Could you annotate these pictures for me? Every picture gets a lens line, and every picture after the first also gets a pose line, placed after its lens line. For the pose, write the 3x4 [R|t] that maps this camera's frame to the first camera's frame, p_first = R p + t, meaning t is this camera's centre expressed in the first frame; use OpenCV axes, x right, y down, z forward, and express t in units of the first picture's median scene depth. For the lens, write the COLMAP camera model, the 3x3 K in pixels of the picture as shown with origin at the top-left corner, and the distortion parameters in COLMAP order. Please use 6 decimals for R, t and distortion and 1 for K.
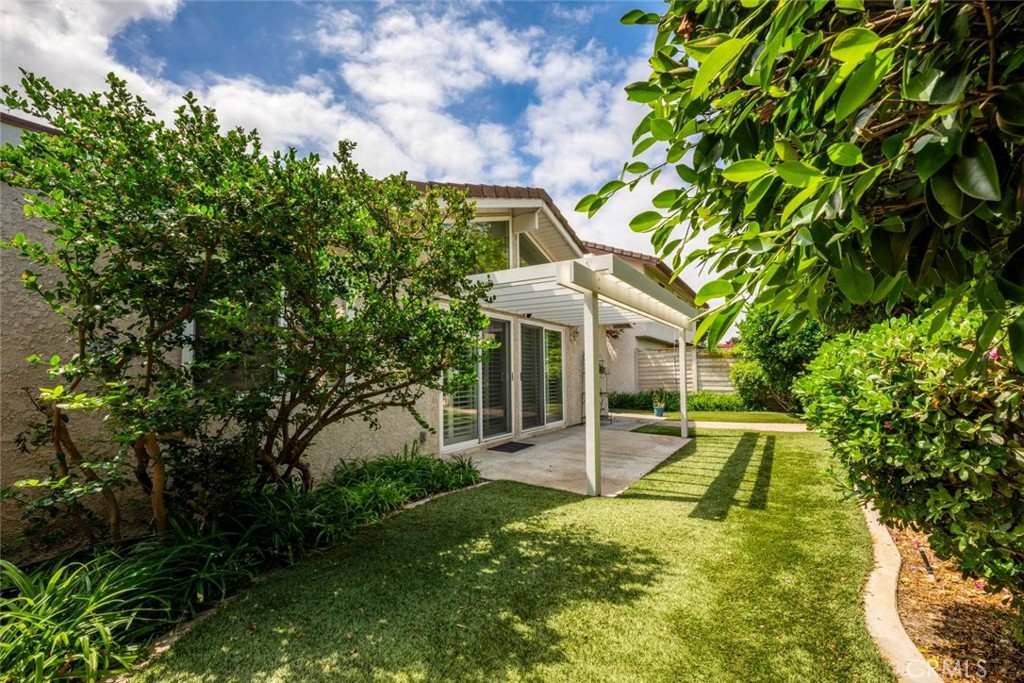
lens RADIAL K [[411.1, 0, 505.1], [0, 411.1, 367.7], [0, 0, 1]] dist [-0.001357, 0.000462]
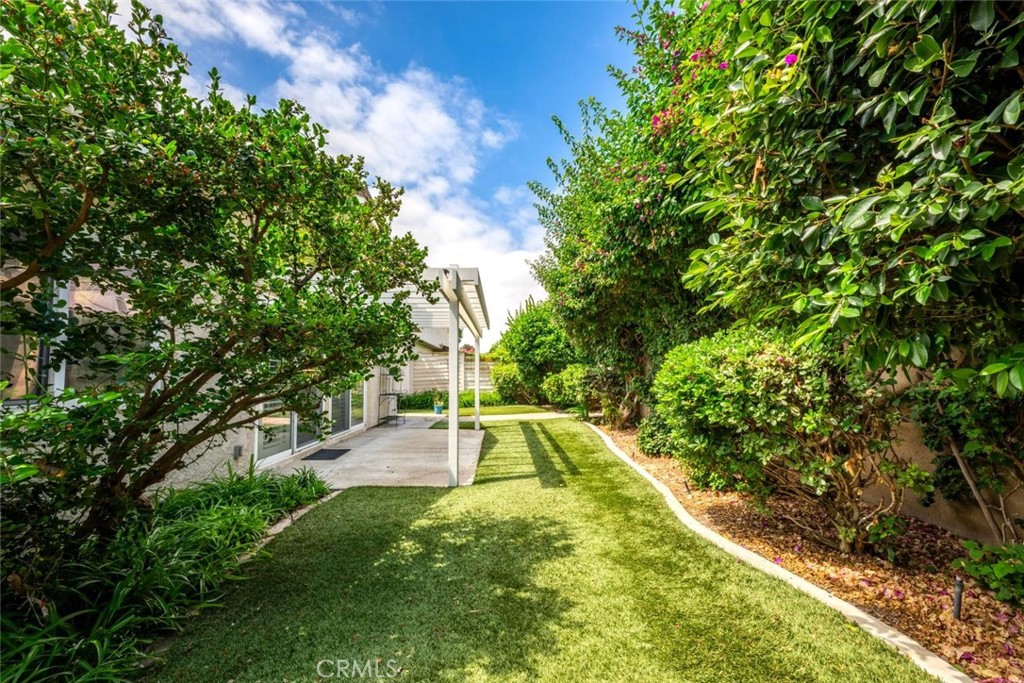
lens RADIAL K [[411.1, 0, 483.1], [0, 411.1, 357.3], [0, 0, 1]] dist [-0.001357, 0.000462]
pose [[0.833110, 0.017888, 0.552819, -0.299109], [-0.000309, 0.999492, -0.031876, 0.005331], [-0.553108, 0.026385, 0.832692, 0.041807]]
